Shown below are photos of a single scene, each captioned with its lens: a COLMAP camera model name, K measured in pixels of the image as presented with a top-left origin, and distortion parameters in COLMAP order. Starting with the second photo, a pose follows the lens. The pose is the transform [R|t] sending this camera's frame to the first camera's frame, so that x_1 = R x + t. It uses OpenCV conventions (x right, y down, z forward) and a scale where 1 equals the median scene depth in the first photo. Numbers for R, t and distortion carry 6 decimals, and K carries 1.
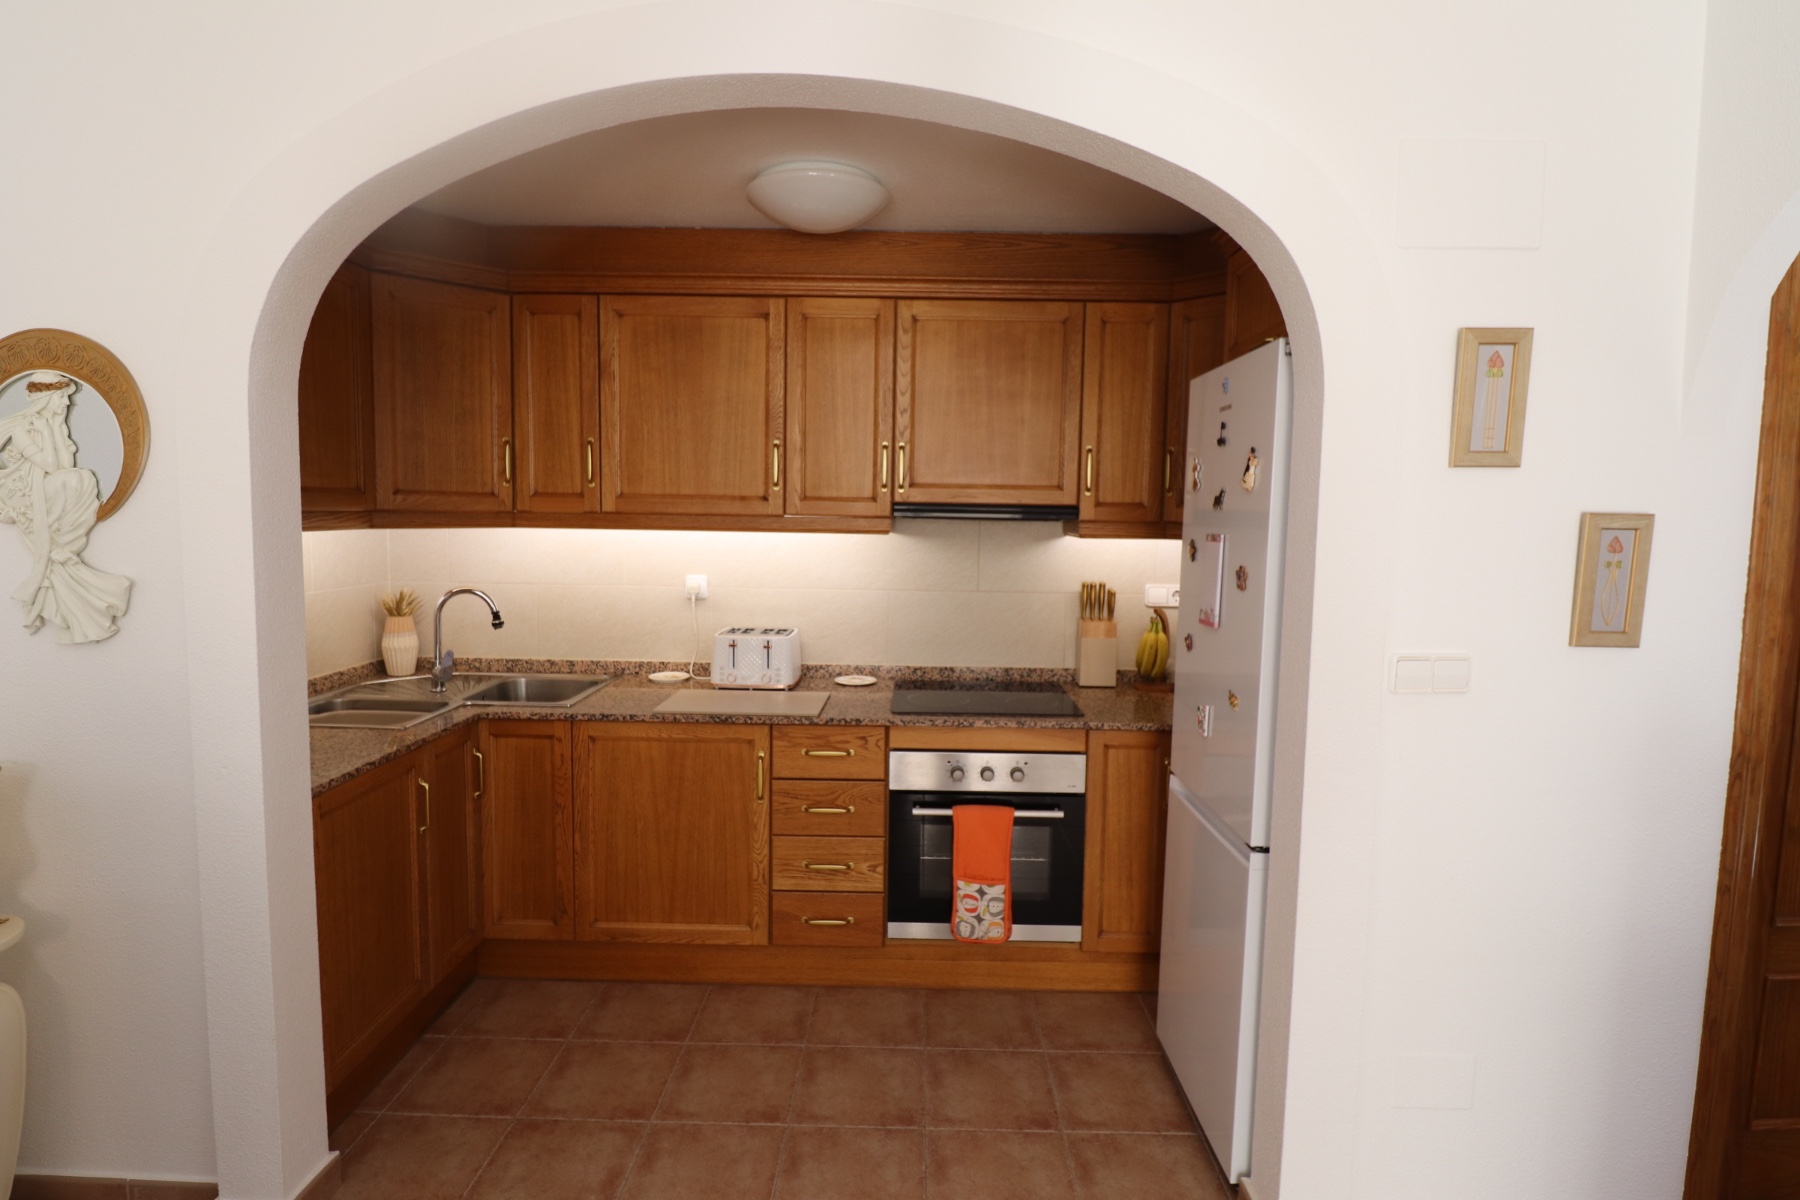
lens RADIAL K [[920.1, 0, 906.0], [0, 920.1, 585.9], [0, 0, 1]] dist [-0.000019, -0.000053]
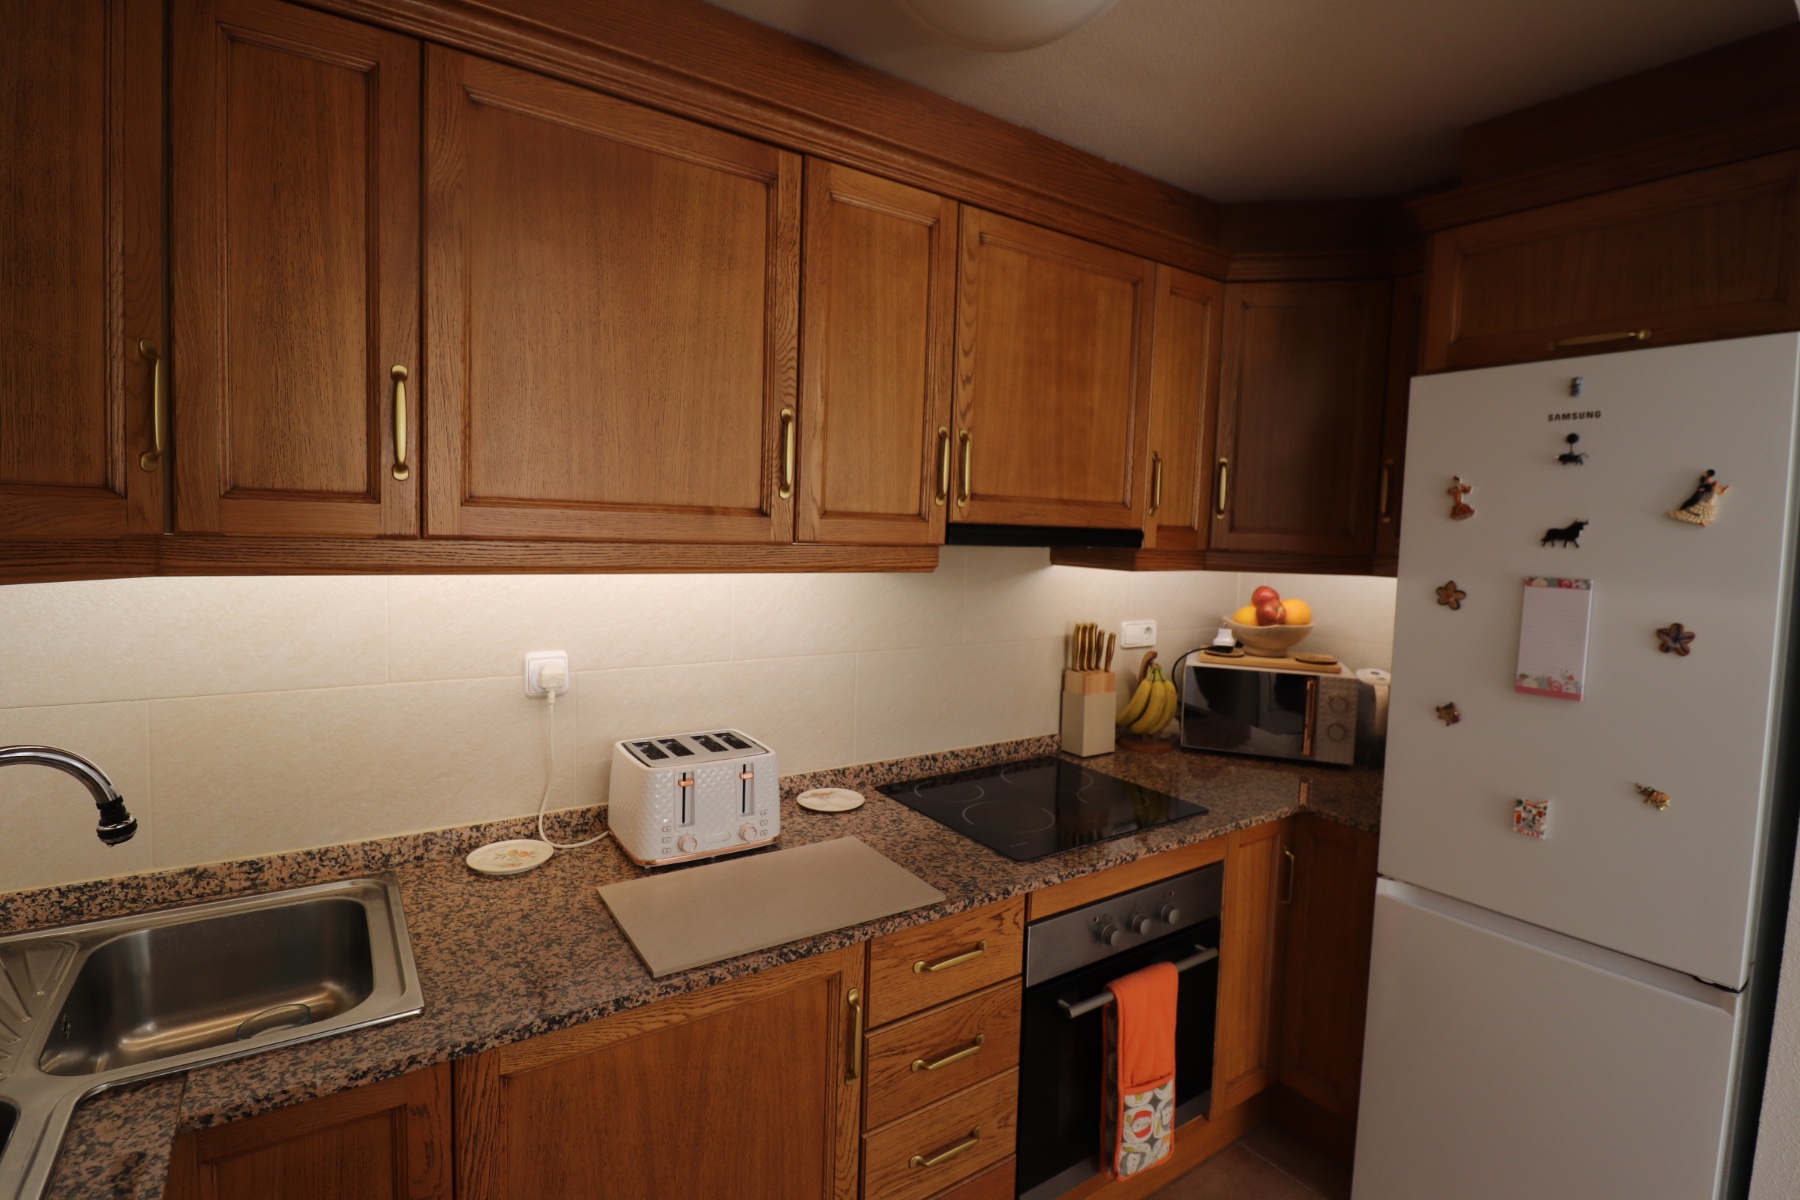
lens RADIAL K [[853.6, 0, 897.0], [0, 853.6, 581.9], [0, 0, 1]] dist [0.000519, -0.014005]
pose [[0.817234, -0.029558, 0.575548, -0.390109], [0.030943, 0.999494, 0.007393, -0.055749], [-0.575475, 0.011767, 0.817735, 0.544816]]
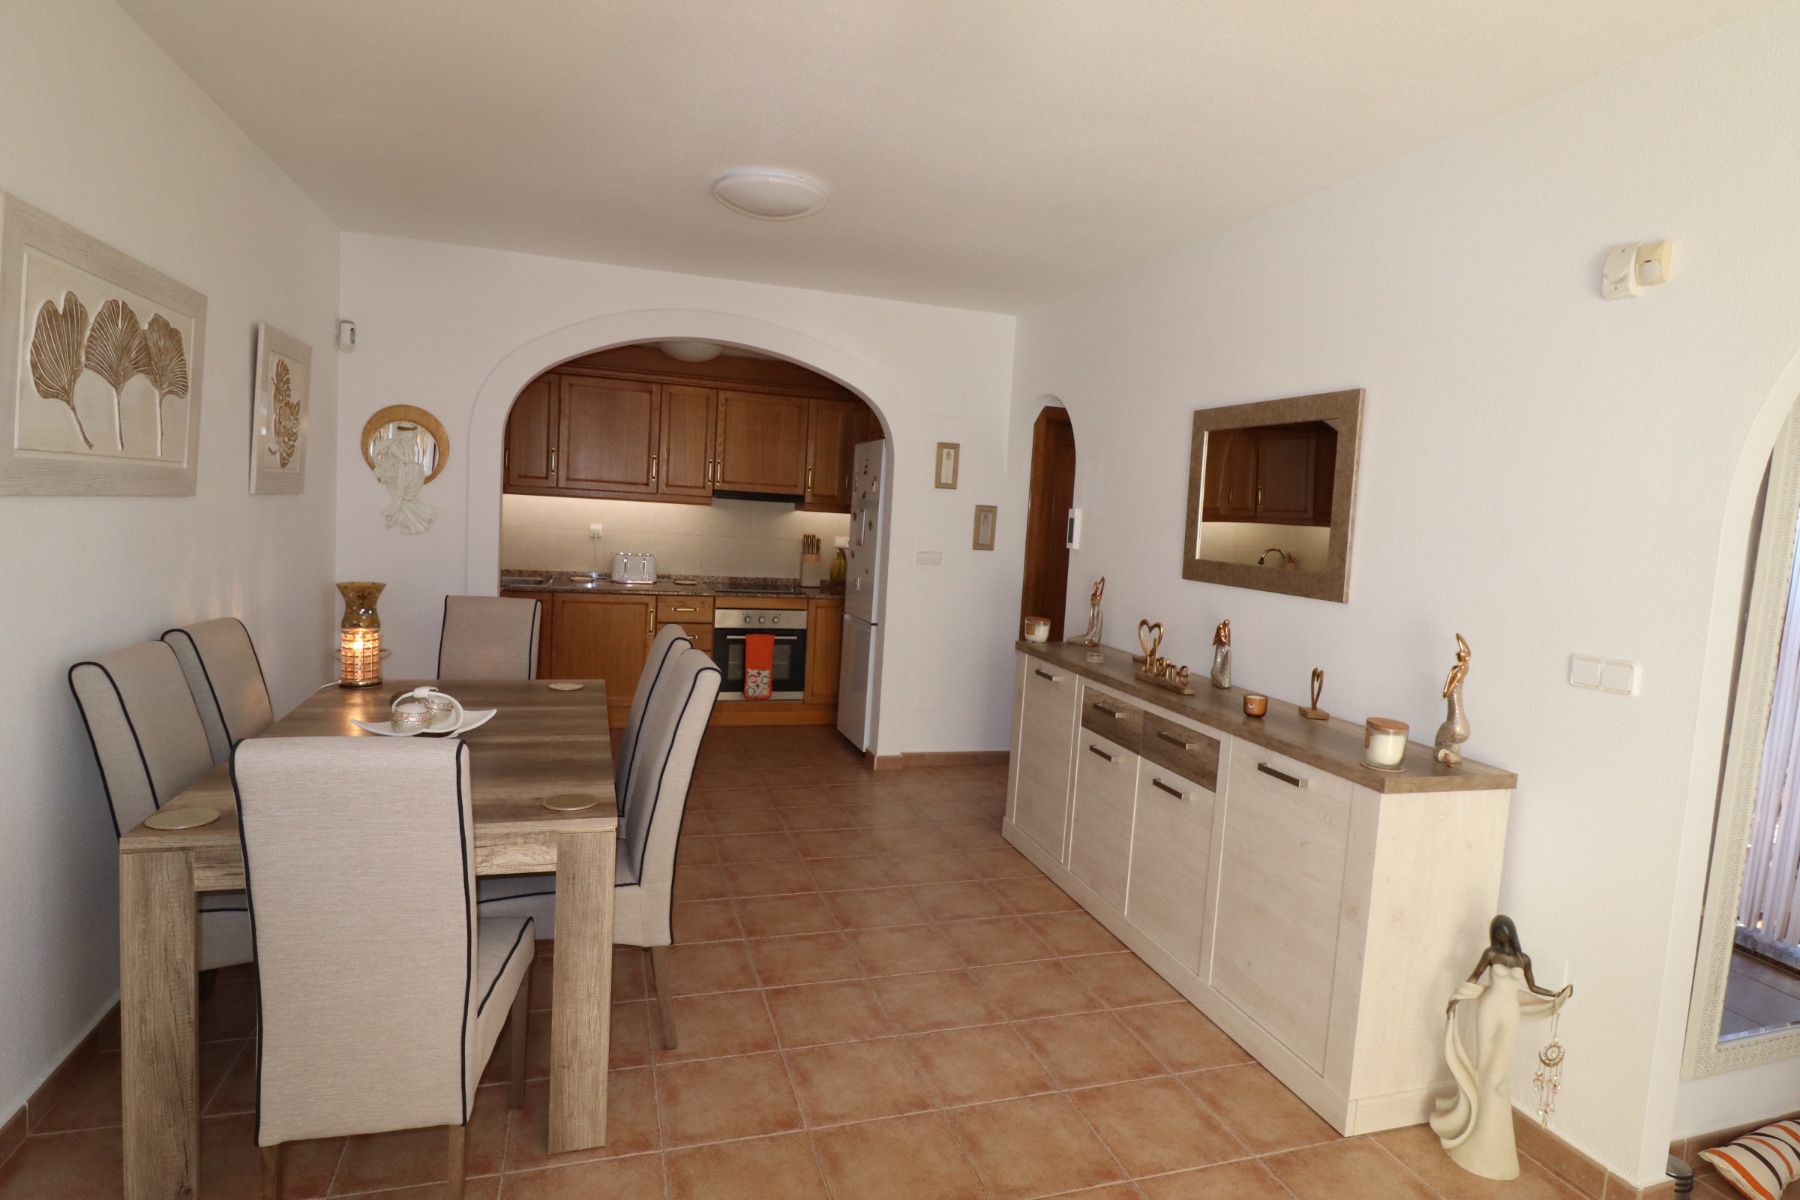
lens RADIAL K [[951.1, 0, 903.1], [0, 951.1, 594.8], [0, 0, 1]] dist [0.002302, -0.009564]
pose [[0.946743, 0.010895, 0.321807, -0.291276], [-0.016403, 0.999762, 0.014409, 0.102784], [-0.321573, -0.018920, 0.946696, -1.112232]]
